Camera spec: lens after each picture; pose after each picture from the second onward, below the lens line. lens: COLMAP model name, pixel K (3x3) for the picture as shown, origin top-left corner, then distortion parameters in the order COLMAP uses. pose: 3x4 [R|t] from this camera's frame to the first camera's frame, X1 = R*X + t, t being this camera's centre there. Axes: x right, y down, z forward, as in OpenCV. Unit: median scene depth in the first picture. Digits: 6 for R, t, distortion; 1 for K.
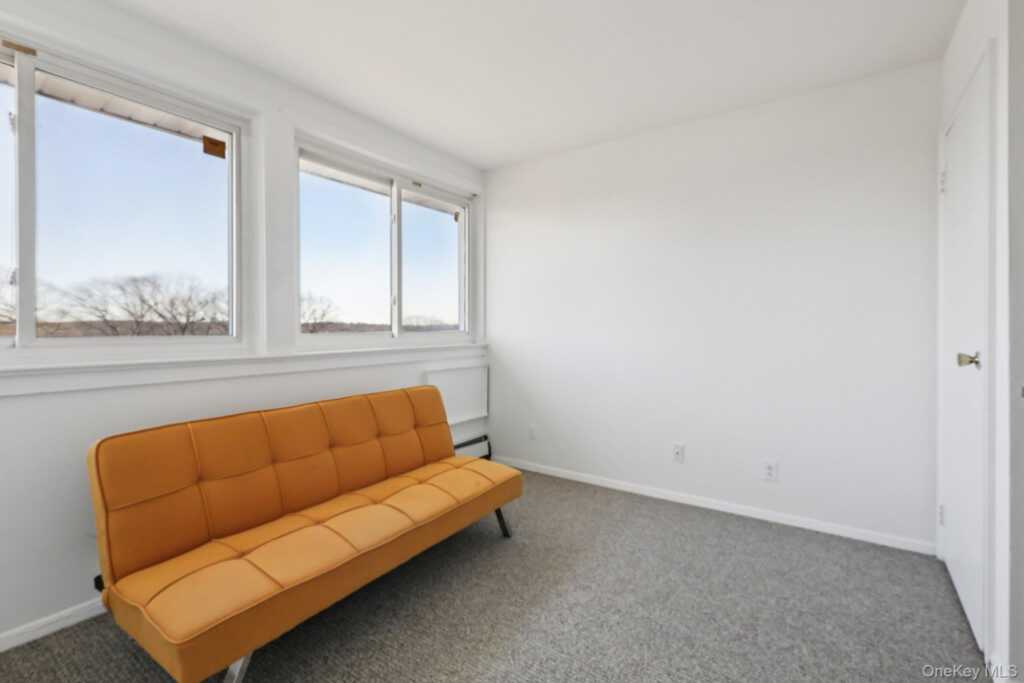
lens RADIAL K [[465.5, 0, 507.9], [0, 465.5, 333.9], [0, 0, 1]] dist [-0.002878, 0.002845]
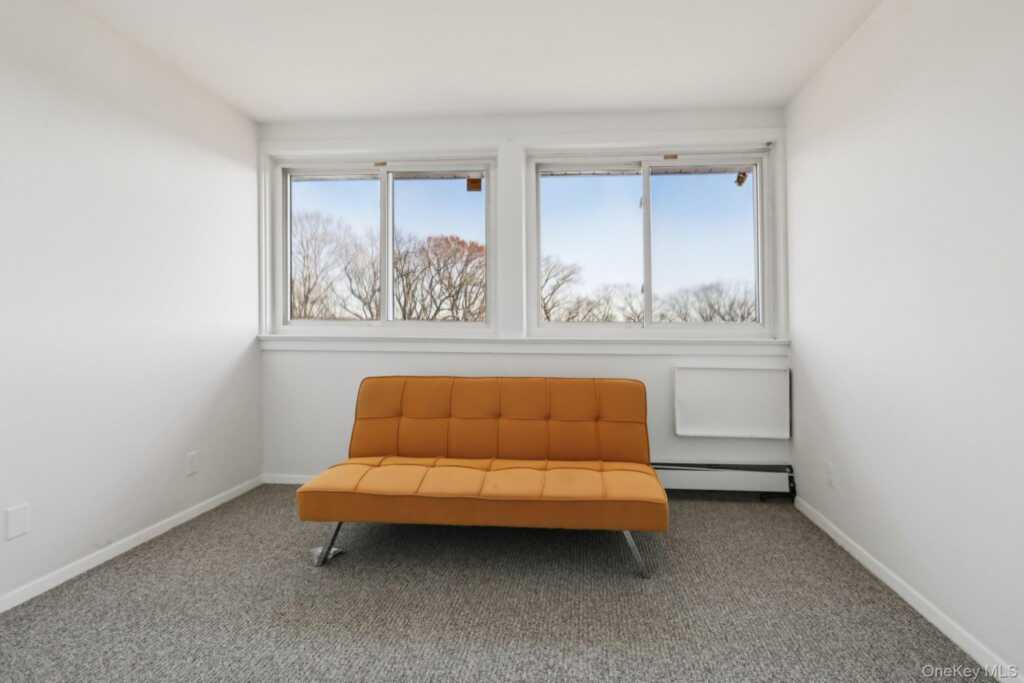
lens RADIAL K [[465.5, 0, 533.9], [0, 465.5, 326.7], [0, 0, 1]] dist [-0.002878, 0.002845]
pose [[0.488995, 0.006045, -0.872266, 0.406404], [-0.022363, 0.999734, -0.005608, 0.013876], [0.872000, 0.022249, 0.489000, 0.299926]]
